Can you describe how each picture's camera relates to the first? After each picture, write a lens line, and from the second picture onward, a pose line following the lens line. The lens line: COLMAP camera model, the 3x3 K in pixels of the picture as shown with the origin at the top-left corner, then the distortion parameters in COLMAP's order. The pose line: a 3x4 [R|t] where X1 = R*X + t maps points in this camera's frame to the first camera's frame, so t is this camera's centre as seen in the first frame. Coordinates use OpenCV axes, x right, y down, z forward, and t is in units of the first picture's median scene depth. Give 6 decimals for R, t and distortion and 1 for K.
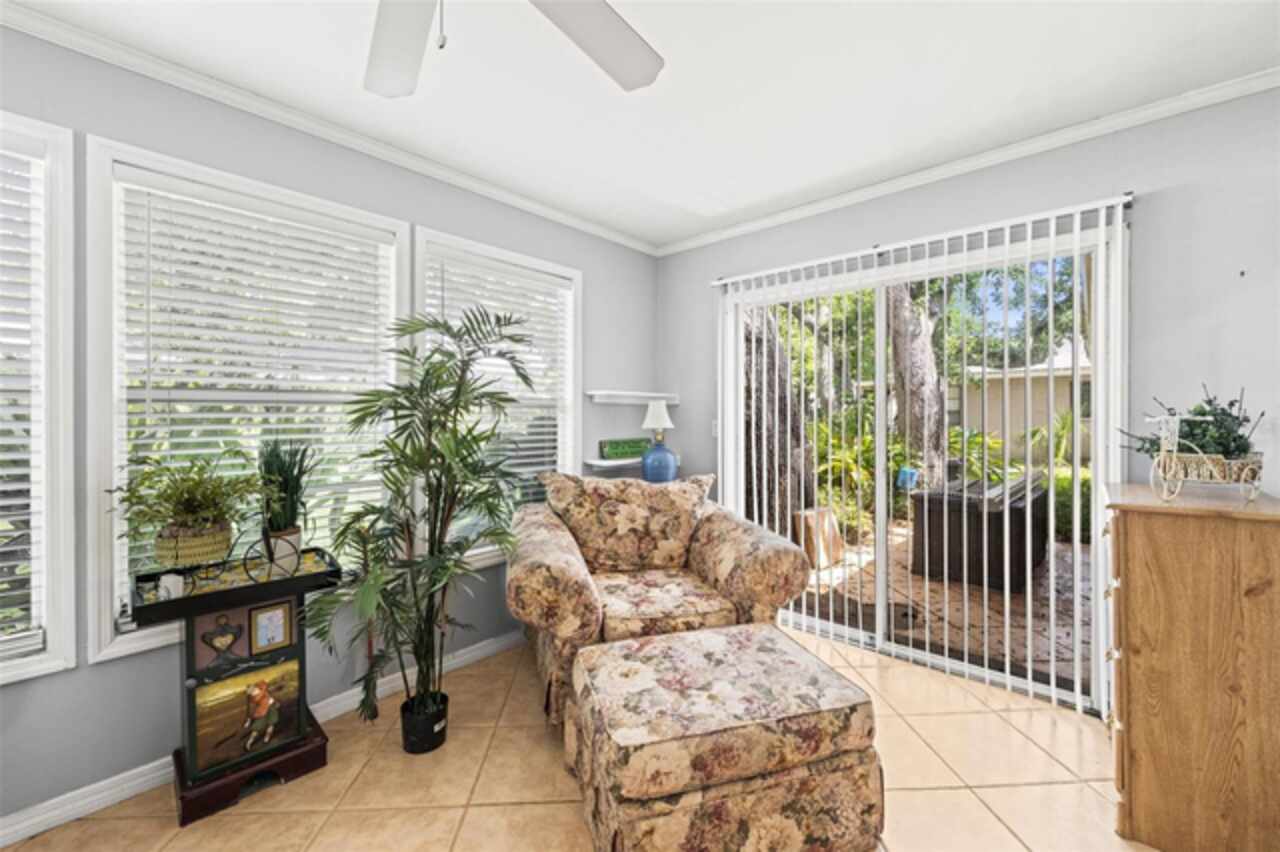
lens RADIAL K [[525.4, 0, 634.4], [0, 525.4, 415.8], [0, 0, 1]] dist [-0.000214, -0.000040]
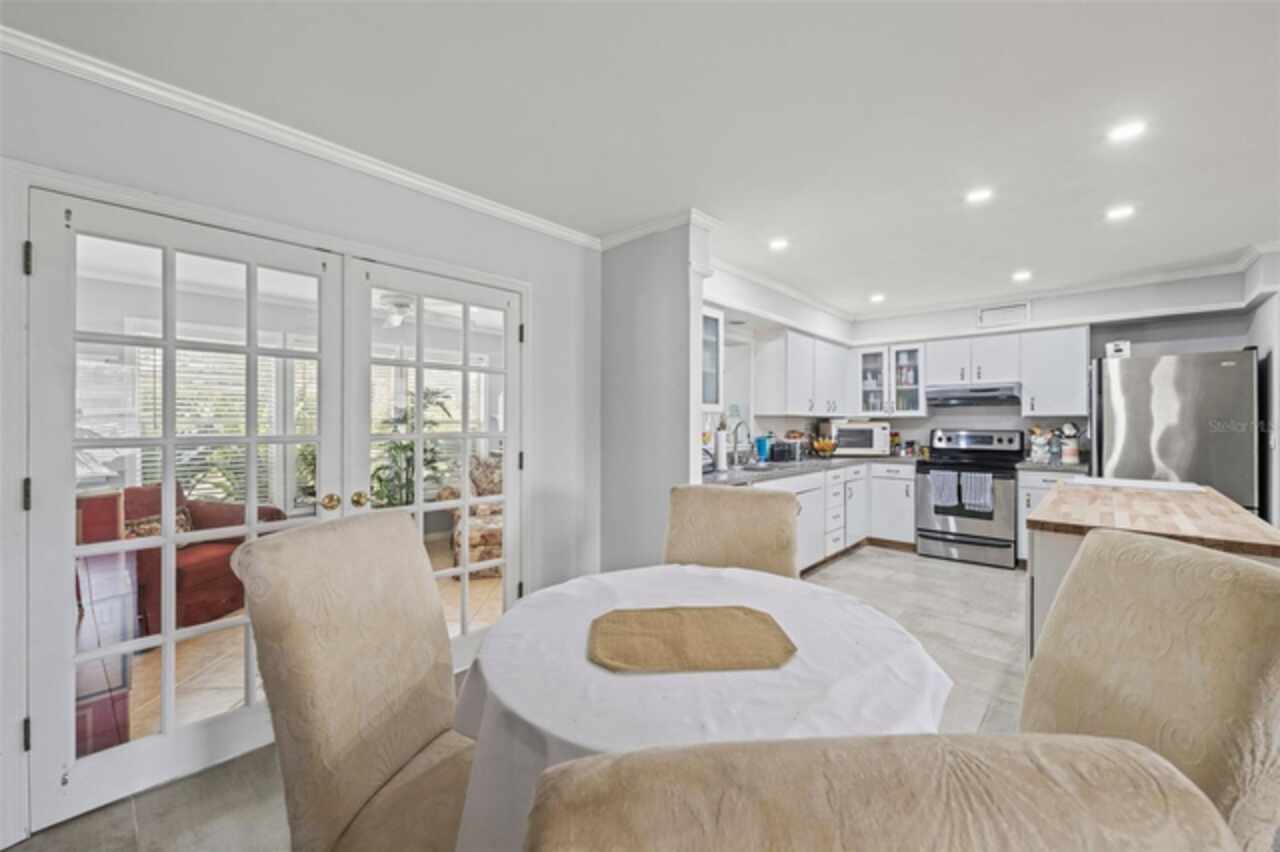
lens RADIAL K [[510.4, 0, 637.3], [0, 510.4, 420.8], [0, 0, 1]] dist [0.000185, -0.000205]
pose [[0.999994, 0.002489, 0.002589, 0.727603], [-0.002493, 0.999995, 0.001700, -0.051713], [-0.002584, -0.001707, 0.999995, -1.490328]]
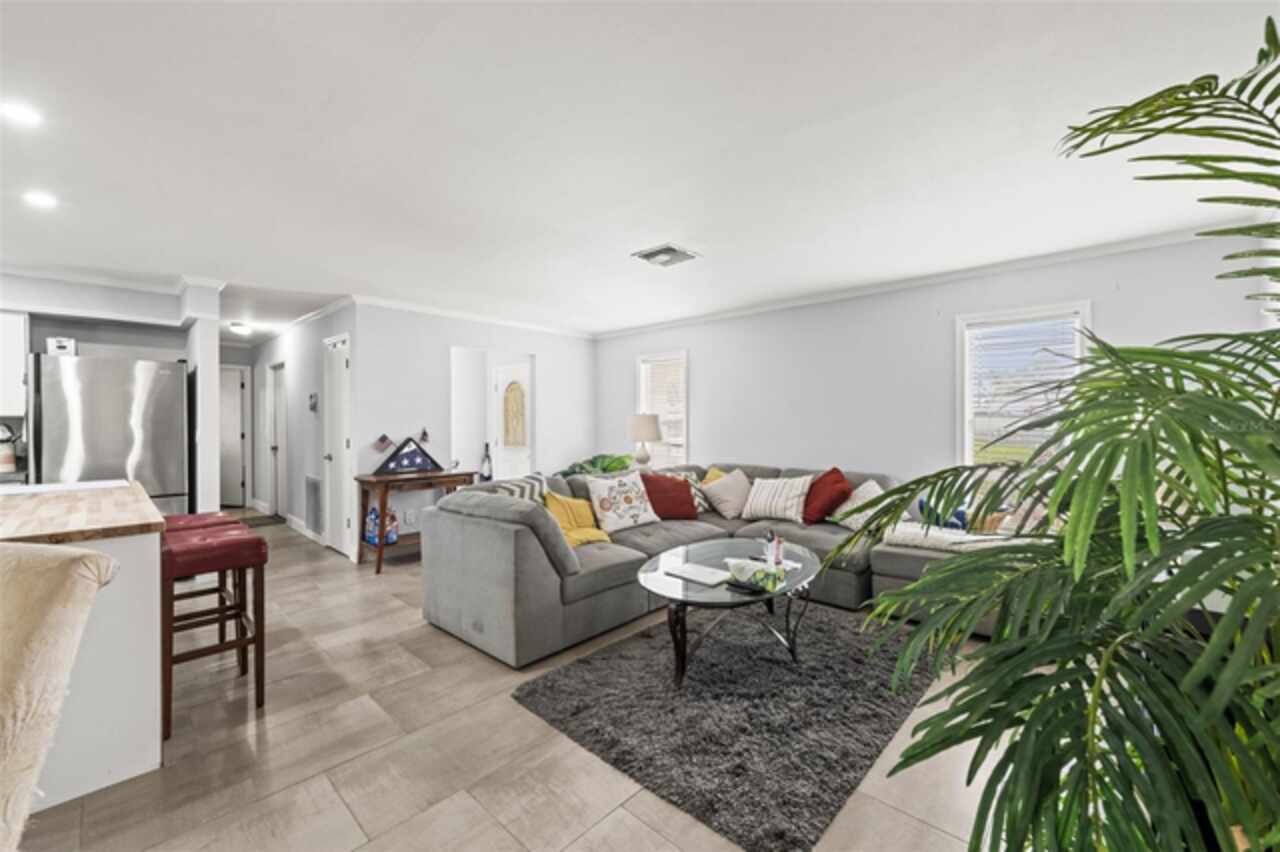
lens RADIAL K [[510.4, 0, 637.3], [0, 510.4, 420.8], [0, 0, 1]] dist [0.000185, -0.000205]
pose [[0.016373, 0.002625, 0.999863, 0.768781], [0.000866, 0.999996, -0.002639, -0.050339], [-0.999866, 0.000909, 0.016371, -1.641761]]
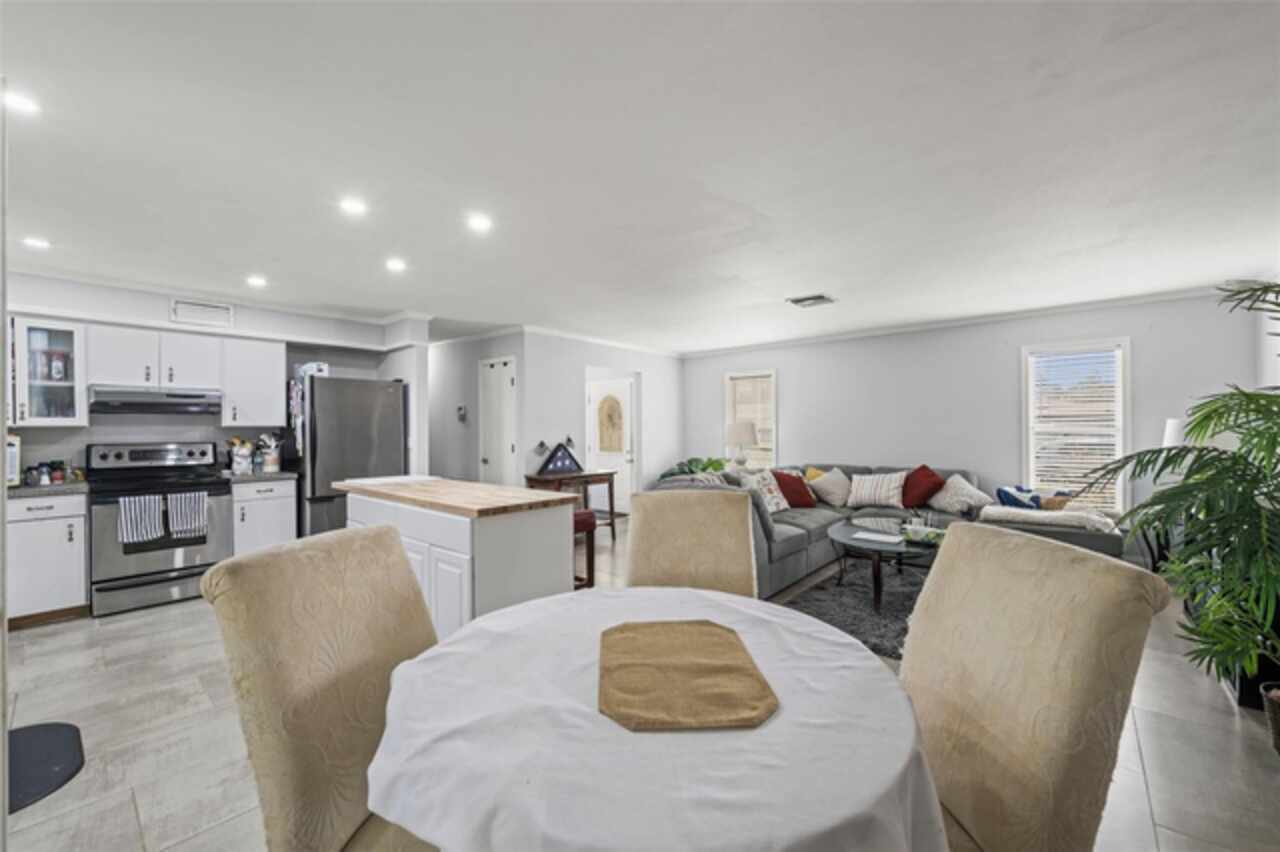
lens RADIAL K [[506.2, 0, 636.3], [0, 506.2, 429.9], [0, 0, 1]] dist [0.001038, -0.000004]
pose [[-0.021949, 0.002367, 0.999756, 0.304248], [0.004140, 0.999989, -0.002277, -0.046794], [-0.999751, 0.004089, -0.021959, -0.905320]]
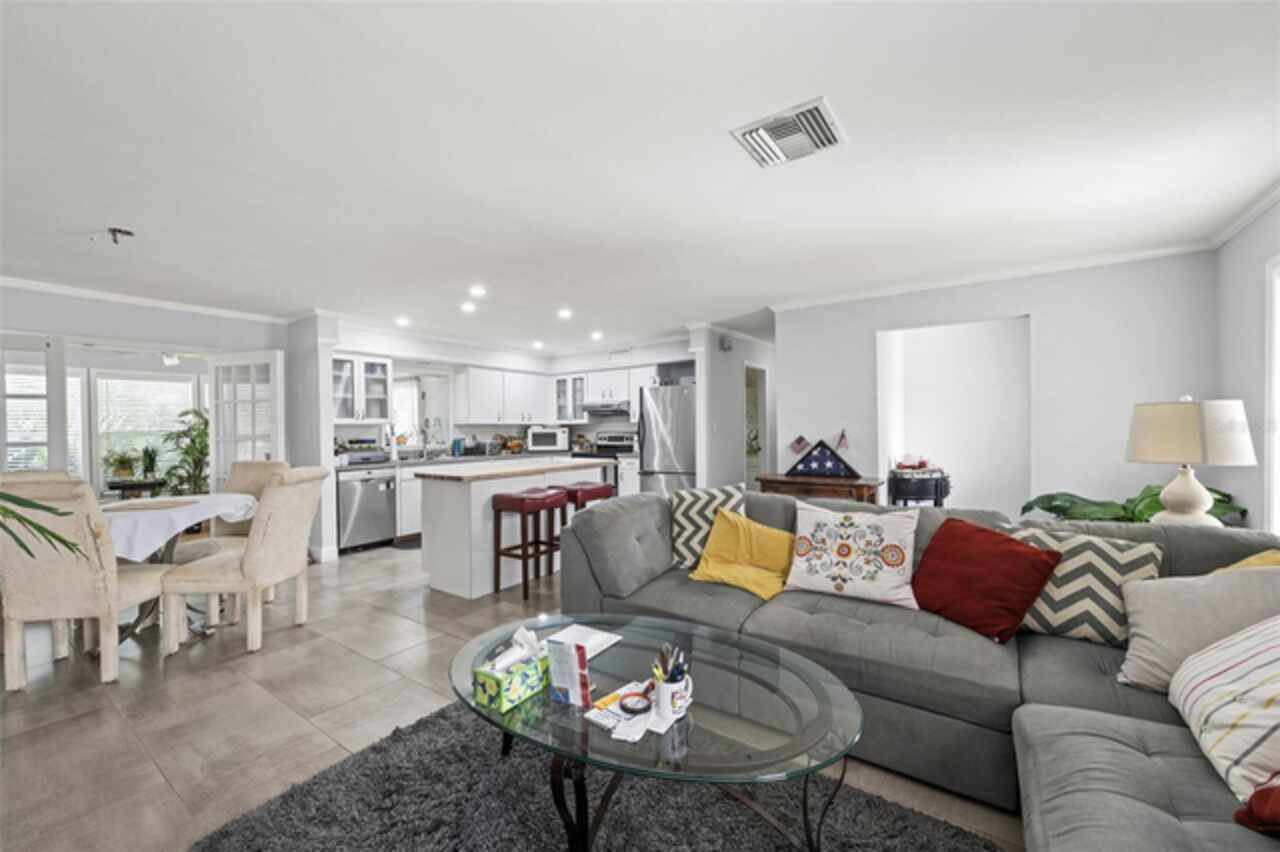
lens RADIAL K [[506.2, 0, 636.3], [0, 506.2, 429.9], [0, 0, 1]] dist [0.001038, -0.000004]
pose [[0.992060, -0.013997, 0.124986, 2.037409], [0.013082, 0.999881, 0.008139, -0.050846], [-0.125085, -0.006440, 0.992125, -2.641383]]
